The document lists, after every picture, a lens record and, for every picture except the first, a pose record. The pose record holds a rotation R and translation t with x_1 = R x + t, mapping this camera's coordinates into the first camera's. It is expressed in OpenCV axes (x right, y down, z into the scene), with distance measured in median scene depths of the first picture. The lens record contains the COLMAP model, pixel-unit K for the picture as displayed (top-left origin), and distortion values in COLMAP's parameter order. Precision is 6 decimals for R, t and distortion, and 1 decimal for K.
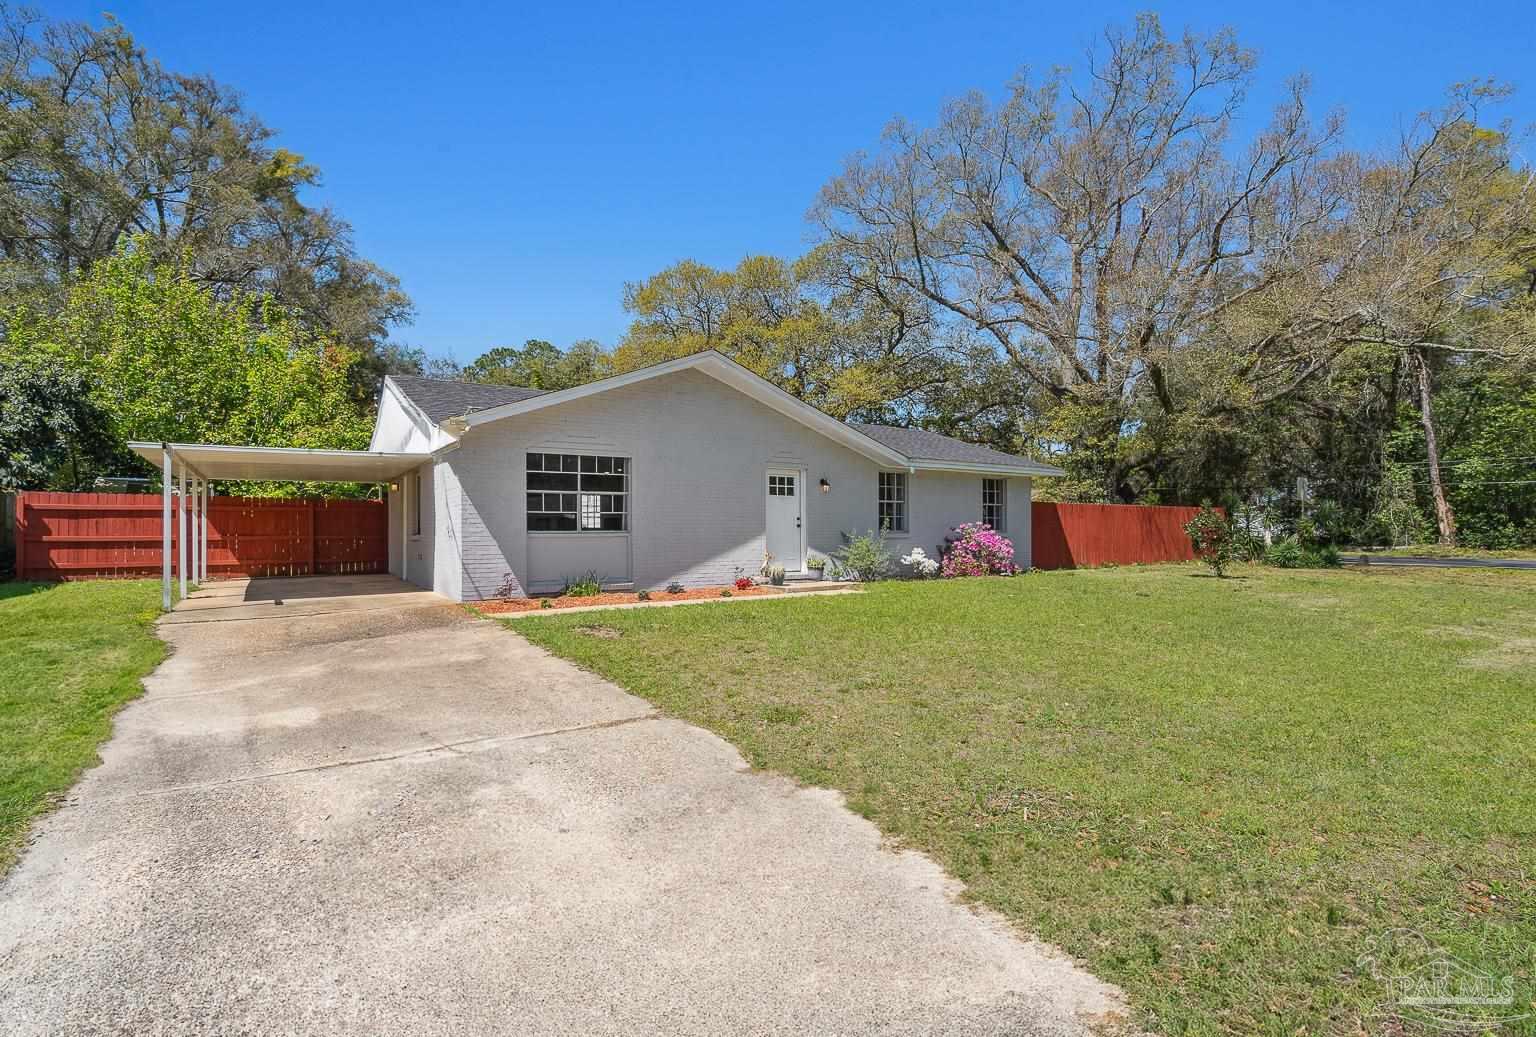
lens RADIAL K [[730.3, 0, 762.2], [0, 730.3, 547.2], [0, 0, 1]] dist [-0.000369, 0.000300]
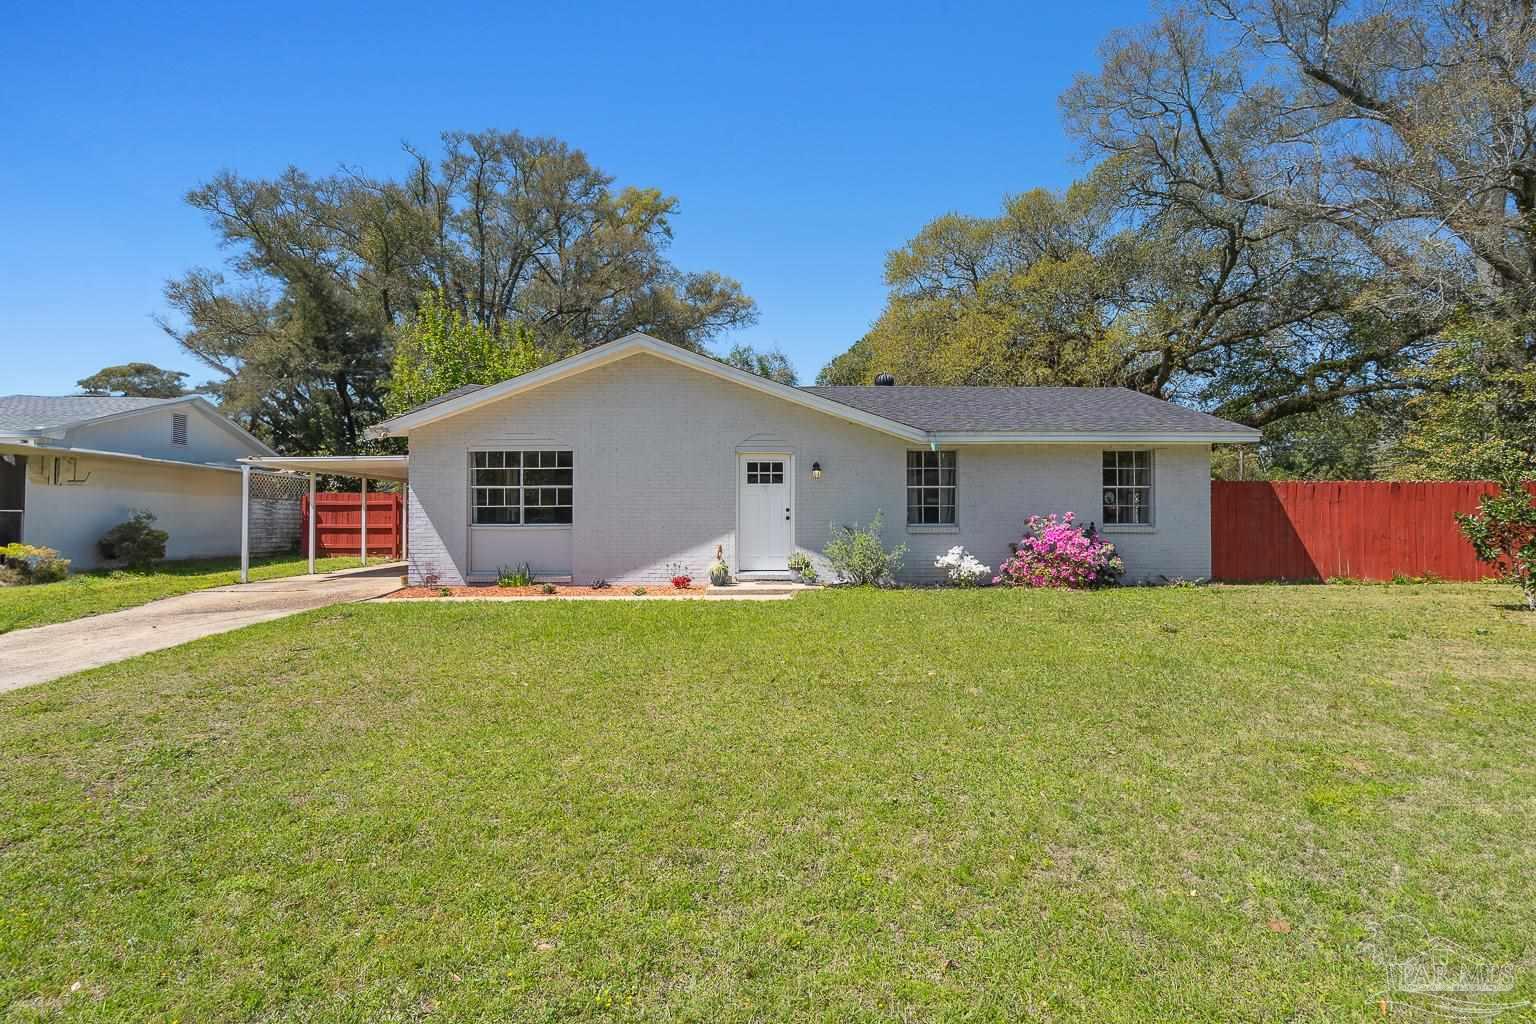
lens RADIAL K [[785.0, 0, 768.0], [0, 785.0, 512.0], [0, 0, 1]] dist [-0.001640, -0.000278]
pose [[0.832170, -0.002147, -0.554517, 0.545381], [-0.013229, 0.999631, -0.023722, -0.014382], [0.554363, 0.027076, 0.831834, 0.216631]]
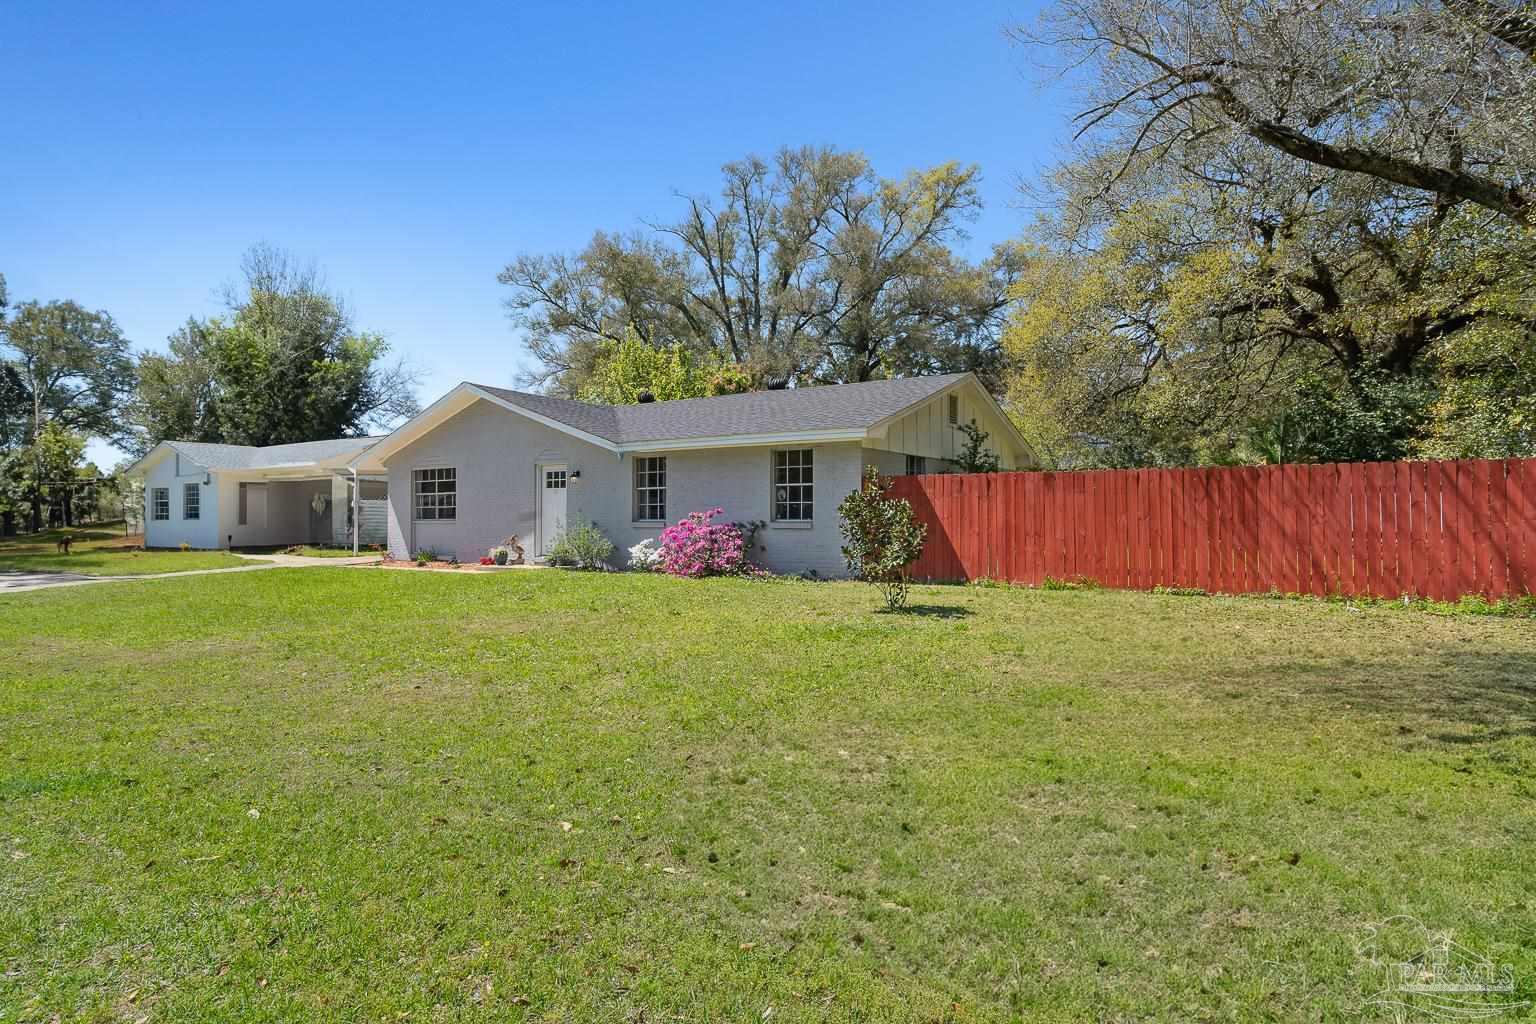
lens RADIAL K [[902.5, 0, 768.0], [0, 902.5, 512.0], [0, 0, 1]] dist [-0.000375, -0.000396]
pose [[0.353155, -0.001445, -0.935564, 1.430490], [-0.018461, 0.999793, -0.008513, -0.027767], [0.935383, 0.020277, 0.353055, 0.804476]]
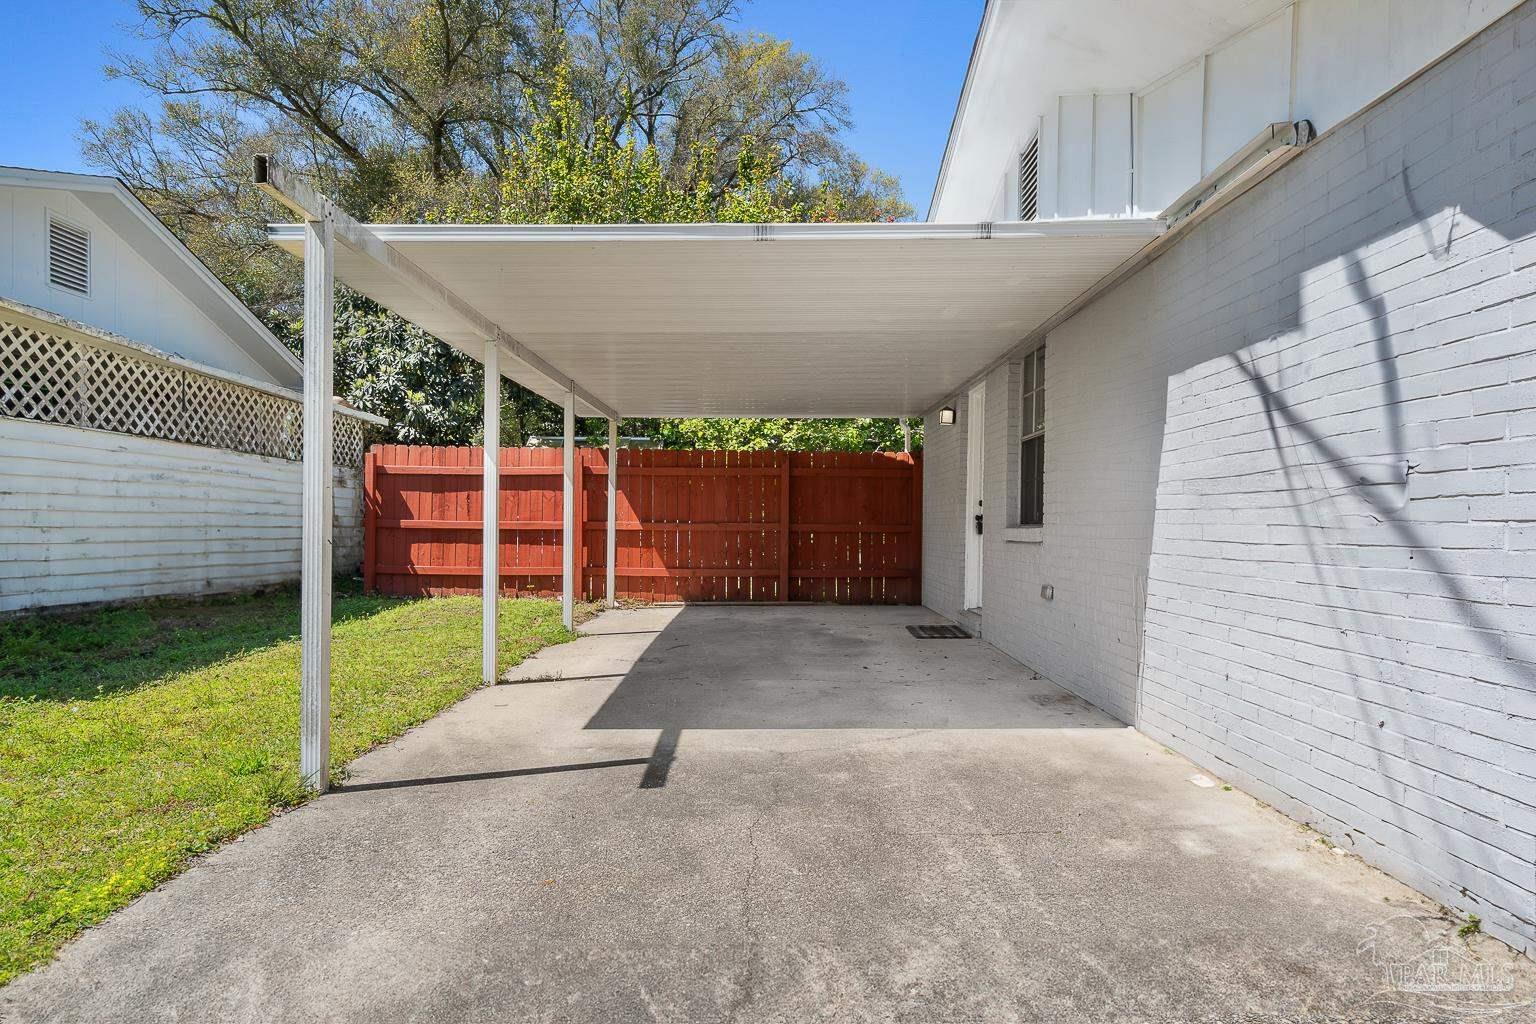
lens RADIAL K [[902.5, 0, 768.0], [0, 902.5, 512.0], [0, 0, 1]] dist [-0.000375, -0.000396]
pose [[0.834289, 0.003668, -0.551315, -0.318833], [-0.022503, 0.999371, -0.027404, -0.007807], [0.550867, 0.035269, 0.833847, 0.531424]]
